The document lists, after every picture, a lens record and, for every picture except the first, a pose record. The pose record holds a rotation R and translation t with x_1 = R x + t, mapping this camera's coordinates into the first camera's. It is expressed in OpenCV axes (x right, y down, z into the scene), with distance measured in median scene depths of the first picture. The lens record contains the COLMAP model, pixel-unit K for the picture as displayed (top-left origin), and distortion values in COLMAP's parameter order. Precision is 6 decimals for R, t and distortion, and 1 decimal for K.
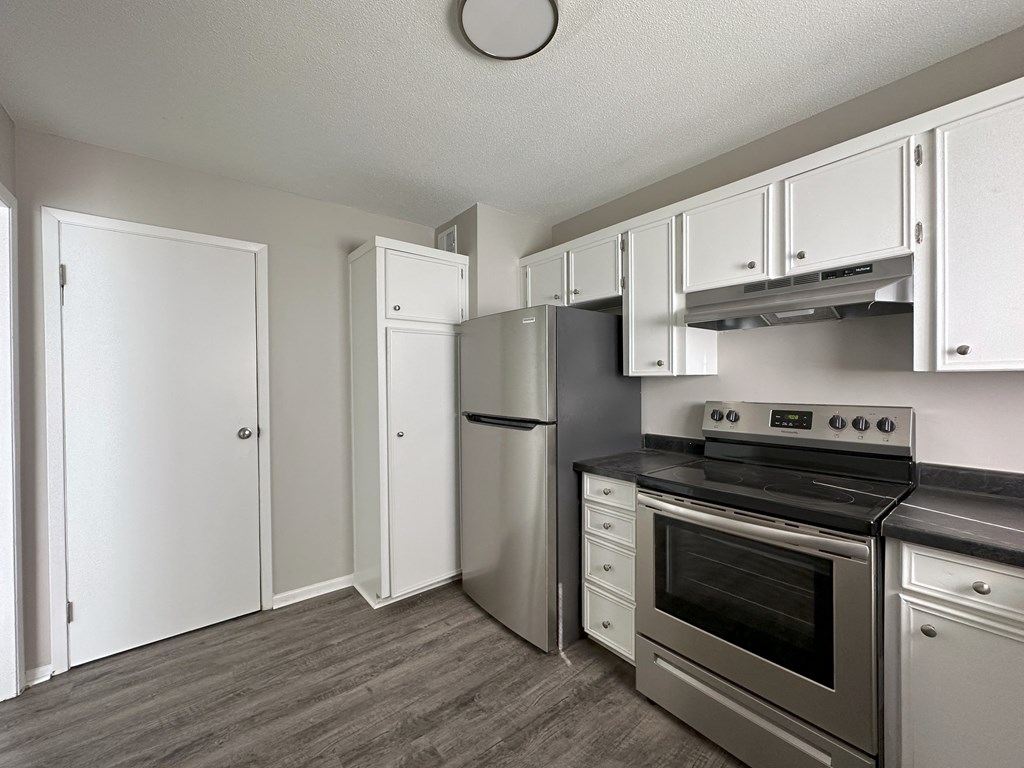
lens RADIAL K [[409.6, 0, 510.3], [0, 409.6, 385.5], [0, 0, 1]] dist [-0.004255, 0.001164]
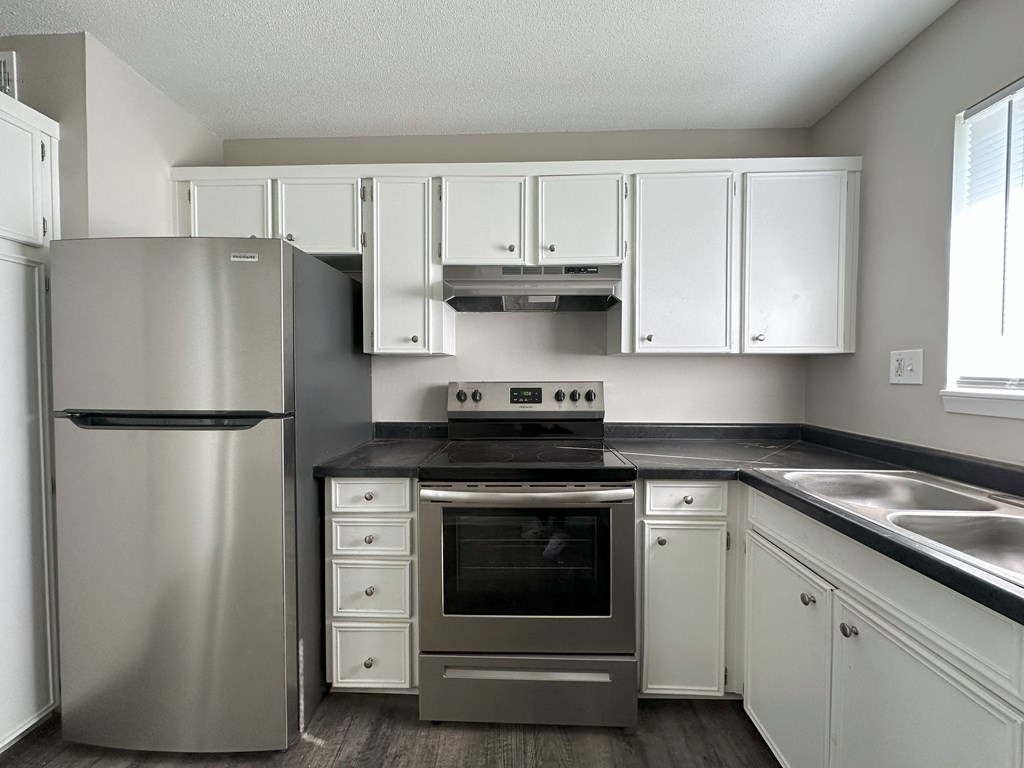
lens RADIAL K [[409.6, 0, 507.5], [0, 409.6, 383.8], [0, 0, 1]] dist [-0.004255, 0.001164]
pose [[0.650259, -0.011895, 0.759619, -0.198318], [0.003469, 0.999913, 0.012688, 0.035335], [-0.759704, -0.005615, 0.650244, 0.300962]]
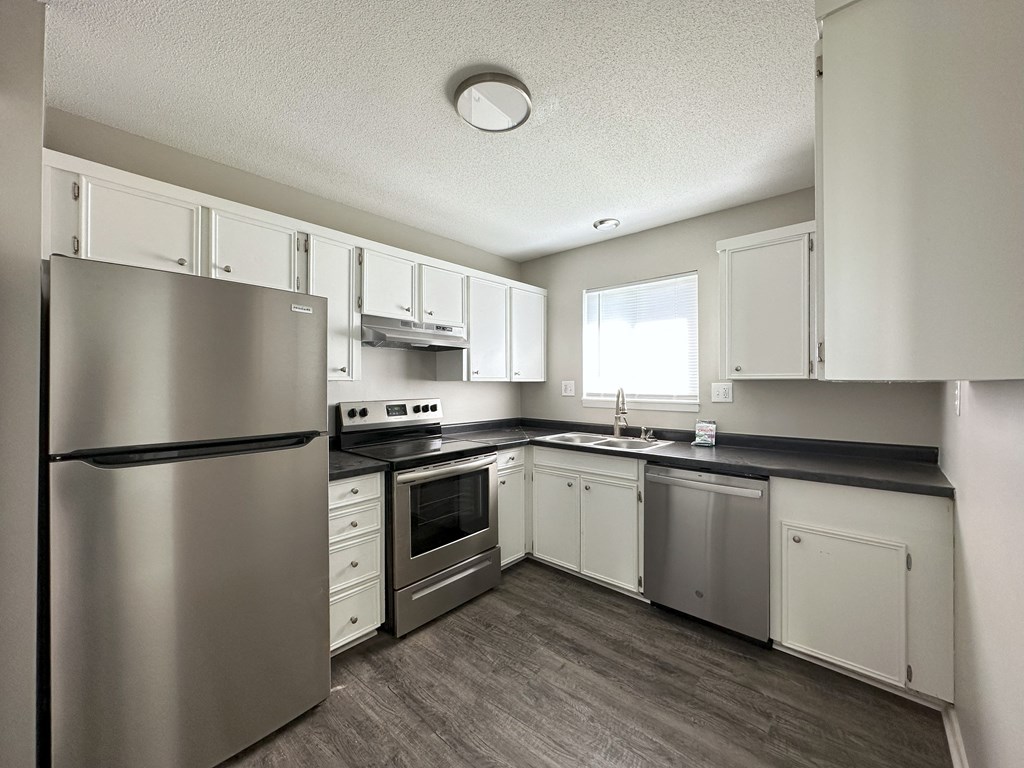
lens RADIAL K [[409.6, 0, 501.1], [0, 409.6, 387.3], [0, 0, 1]] dist [-0.004255, 0.001164]
pose [[-0.151281, -0.000257, 0.988491, -0.901260], [0.017337, 0.999845, 0.002914, -0.002000], [-0.988339, 0.017578, -0.151253, 0.826334]]
